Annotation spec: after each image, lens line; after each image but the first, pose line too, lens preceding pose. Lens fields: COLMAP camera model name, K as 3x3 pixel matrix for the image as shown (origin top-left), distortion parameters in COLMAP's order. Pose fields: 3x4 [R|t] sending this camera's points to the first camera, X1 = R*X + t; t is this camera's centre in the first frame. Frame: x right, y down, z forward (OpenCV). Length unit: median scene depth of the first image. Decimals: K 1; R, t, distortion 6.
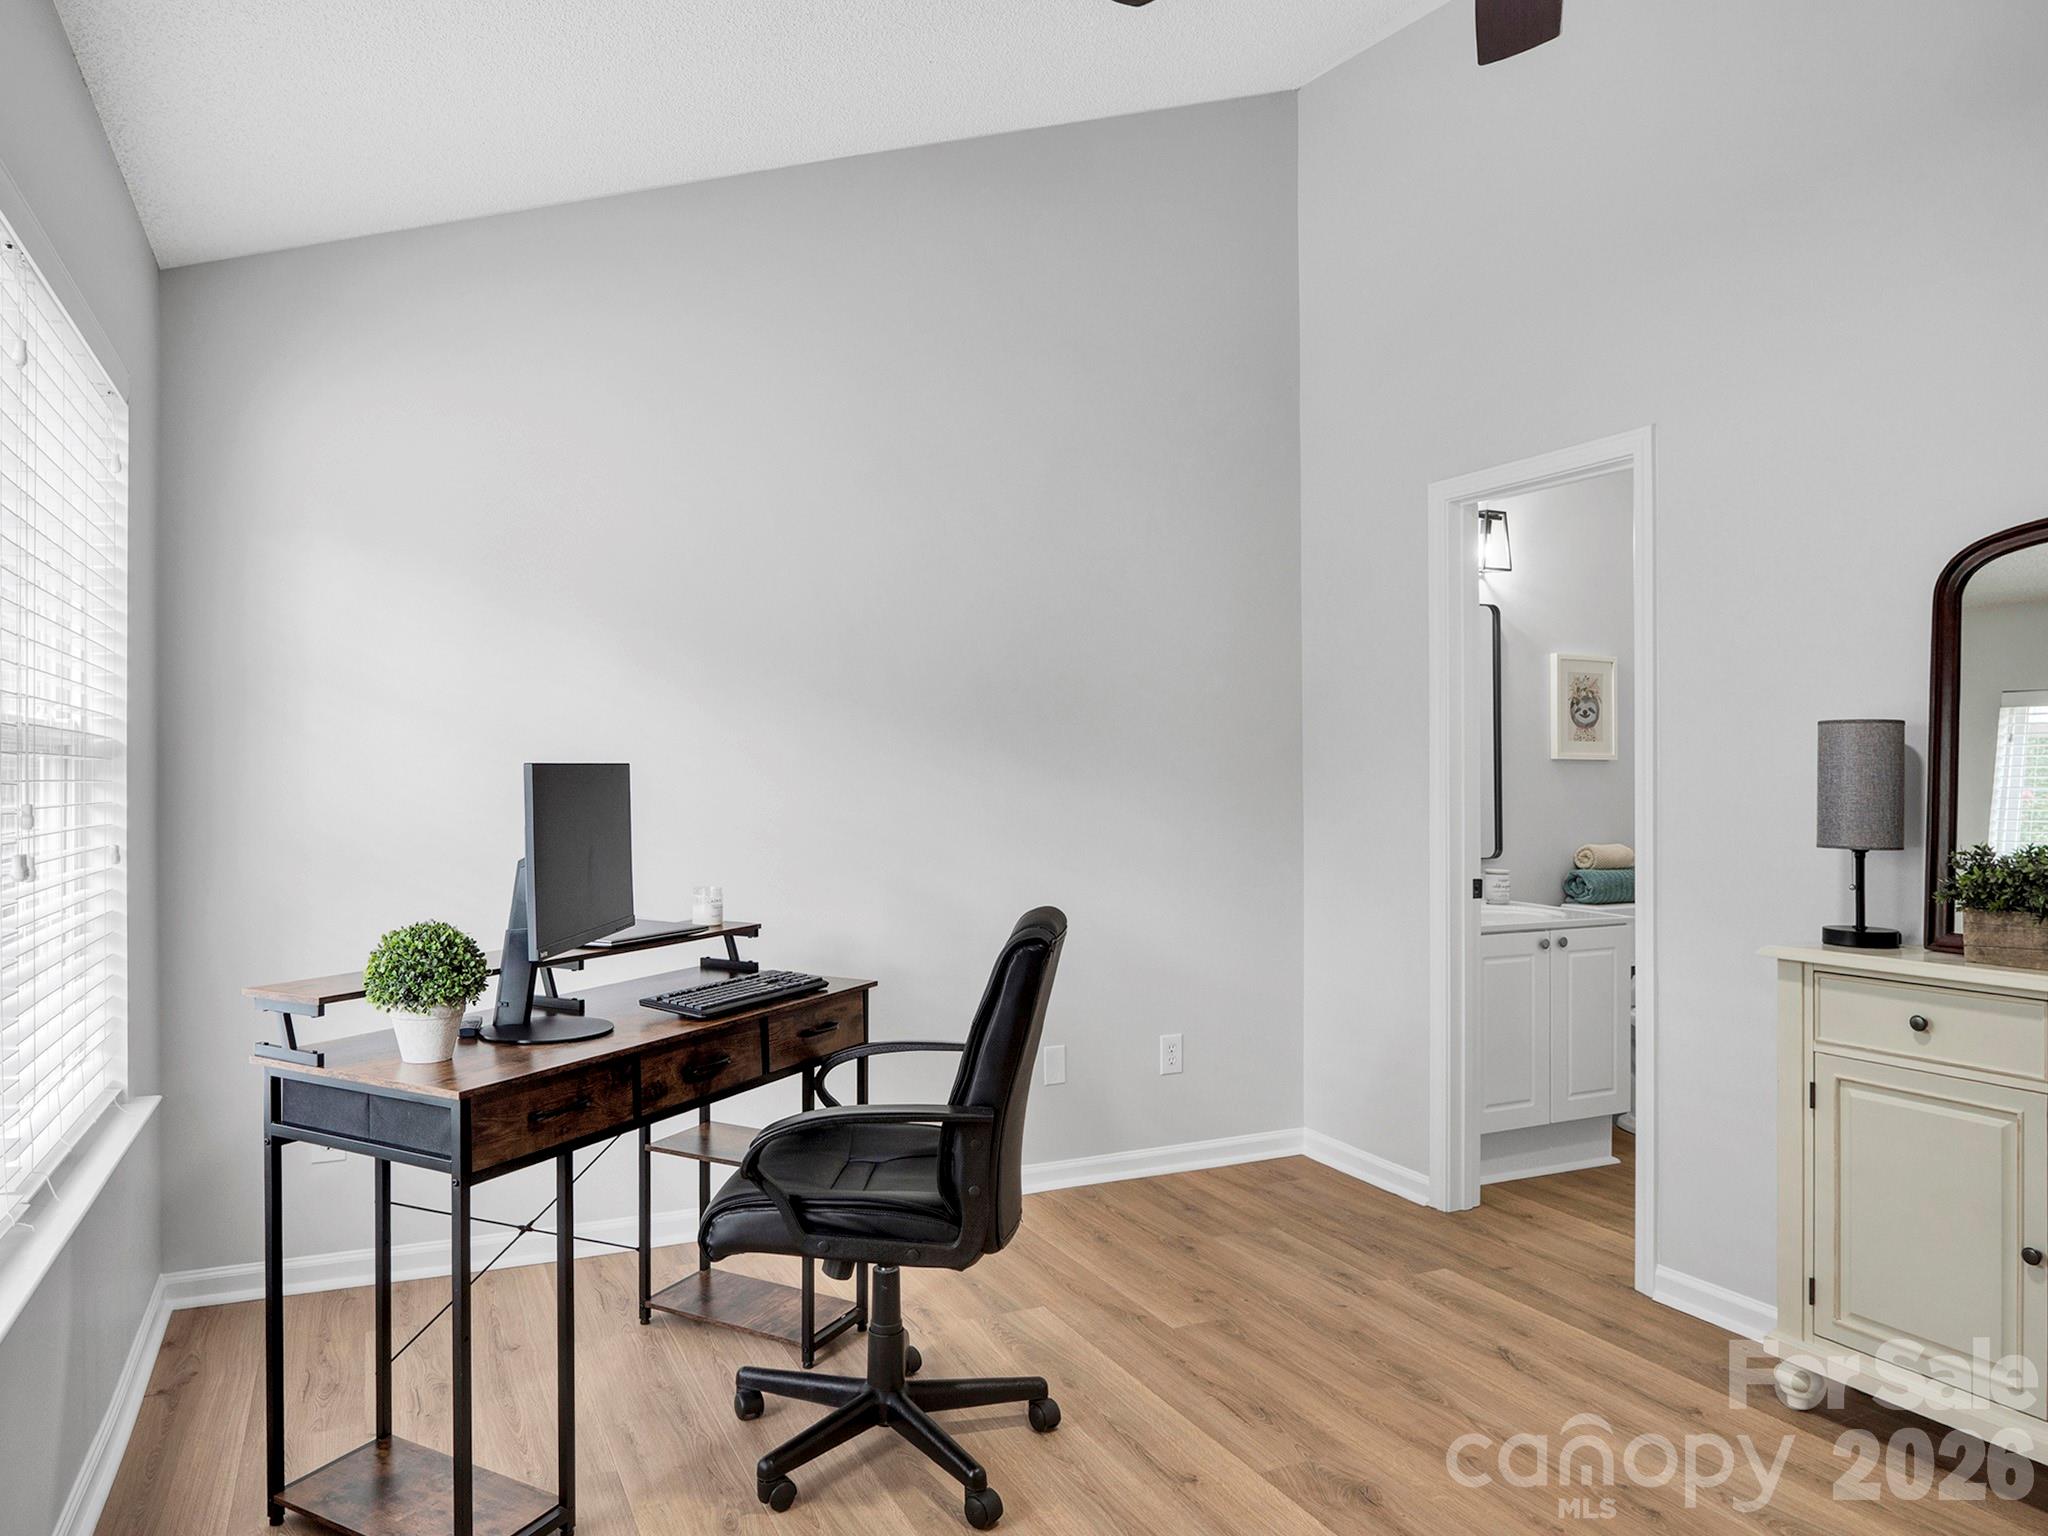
lens RADIAL K [[1325.8, 0, 956.2], [0, 1325.8, 778.2], [0, 0, 1]] dist [0.001101, 0.001224]
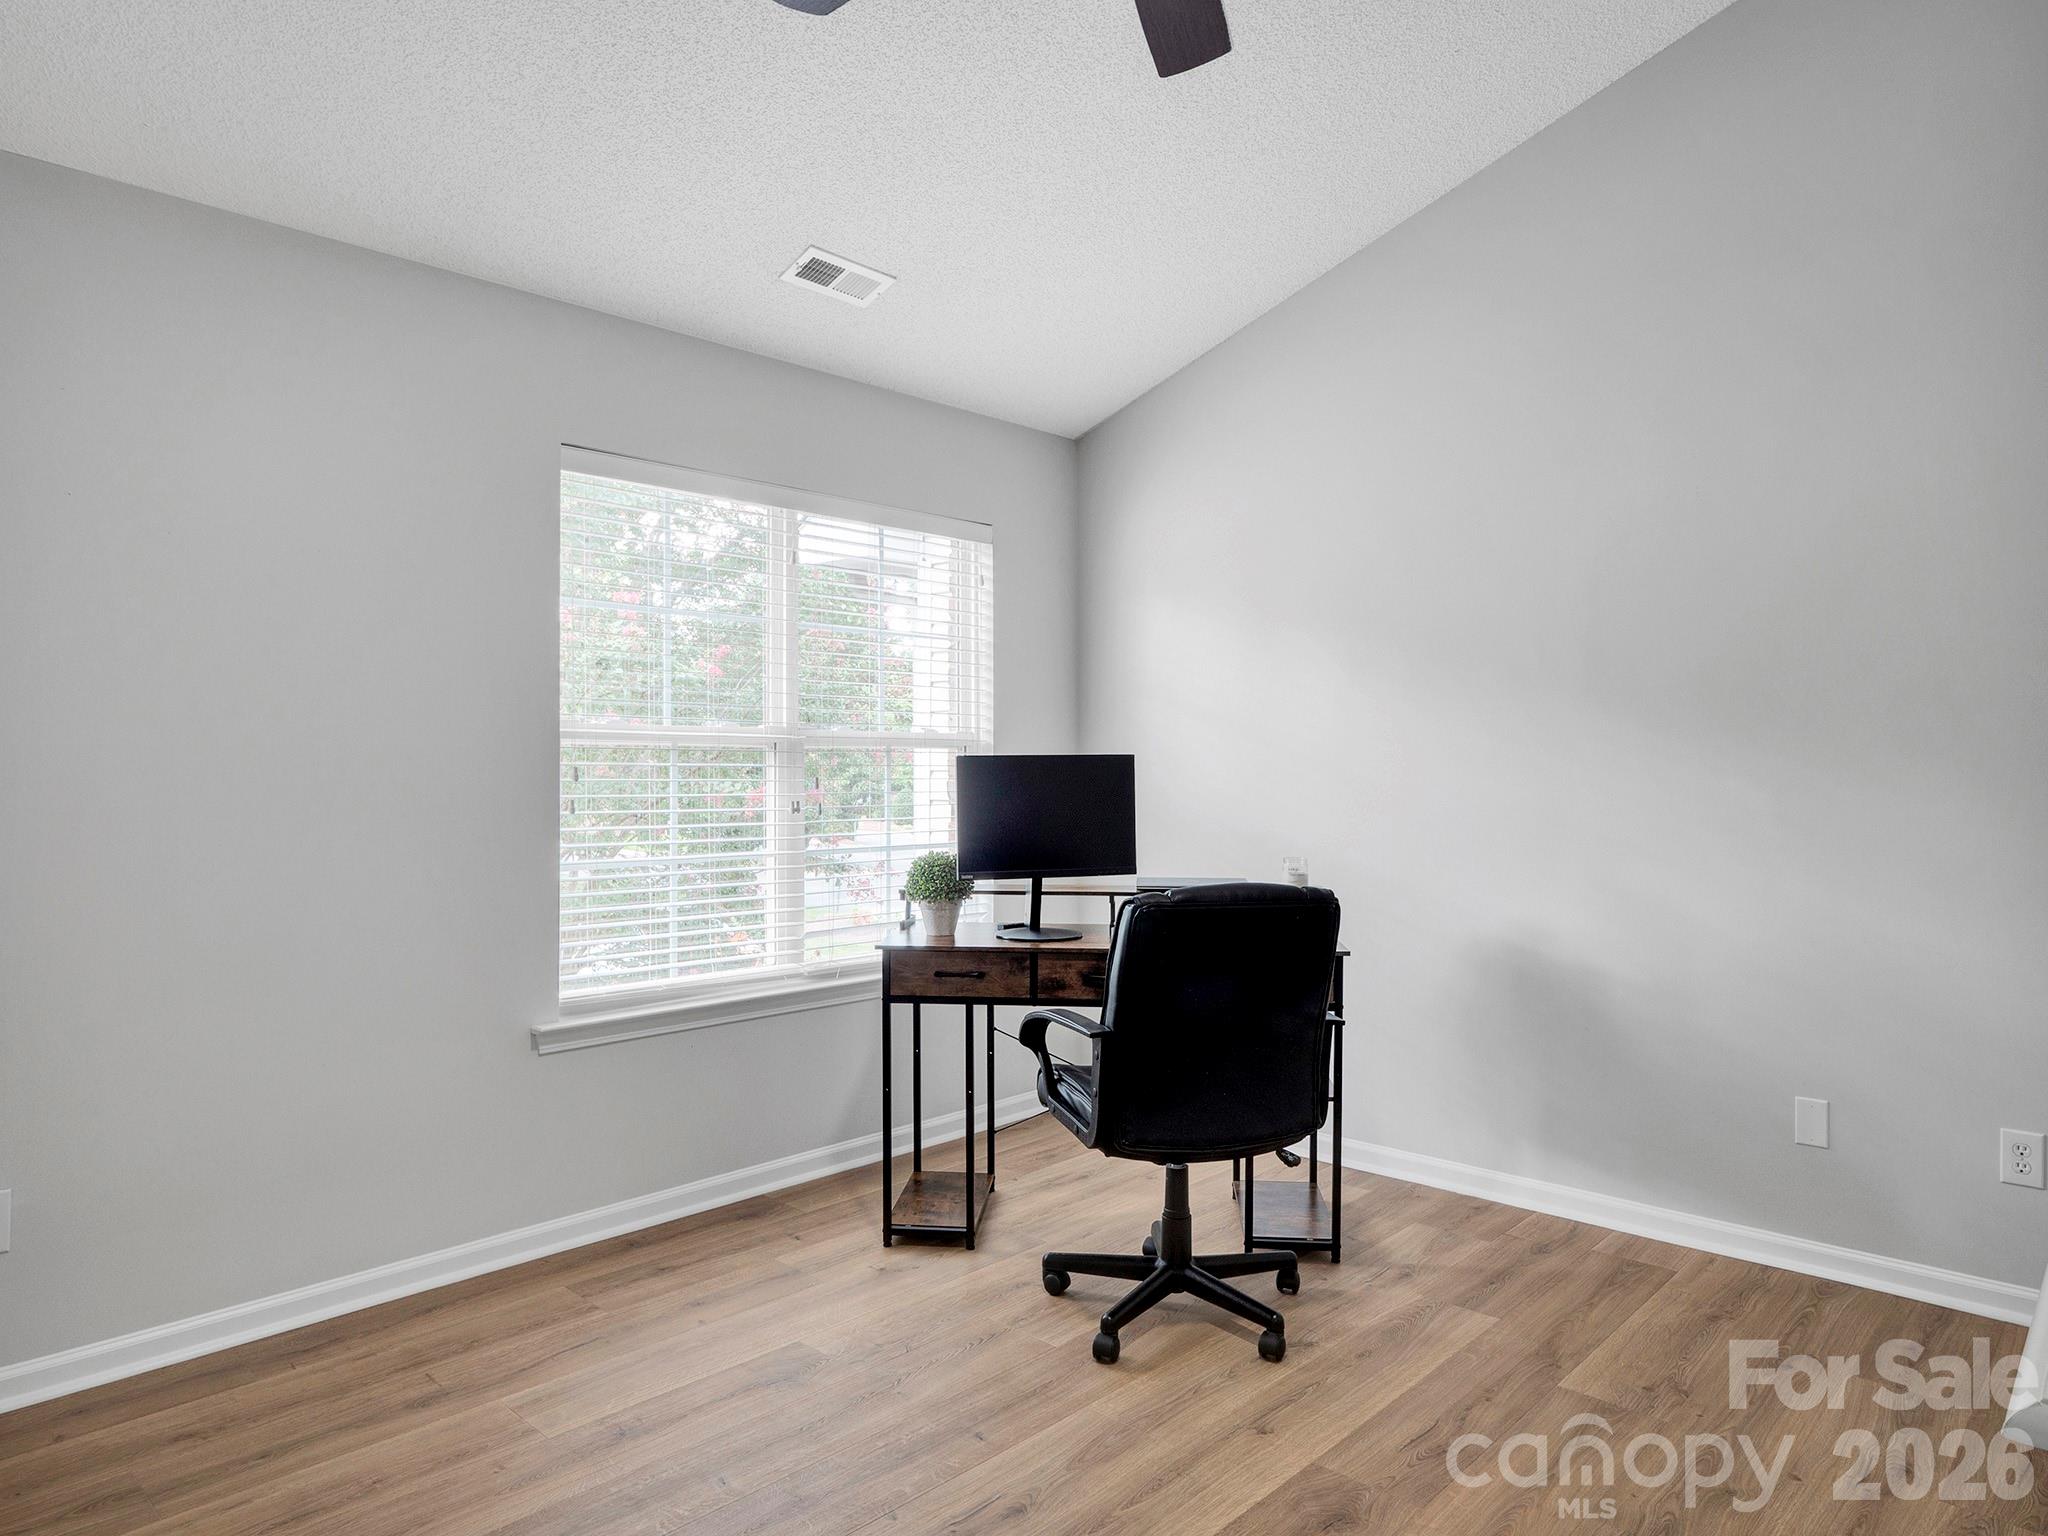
lens RADIAL K [[1290.5, 0, 995.8], [0, 1290.5, 764.0], [0, 0, 1]] dist [-0.024423, 0.004177]
pose [[0.385126, 0.002963, -0.922859, 0.974252], [-0.004921, 0.999987, 0.001157, -0.002240], [0.922851, 0.004096, 0.385136, 0.385330]]
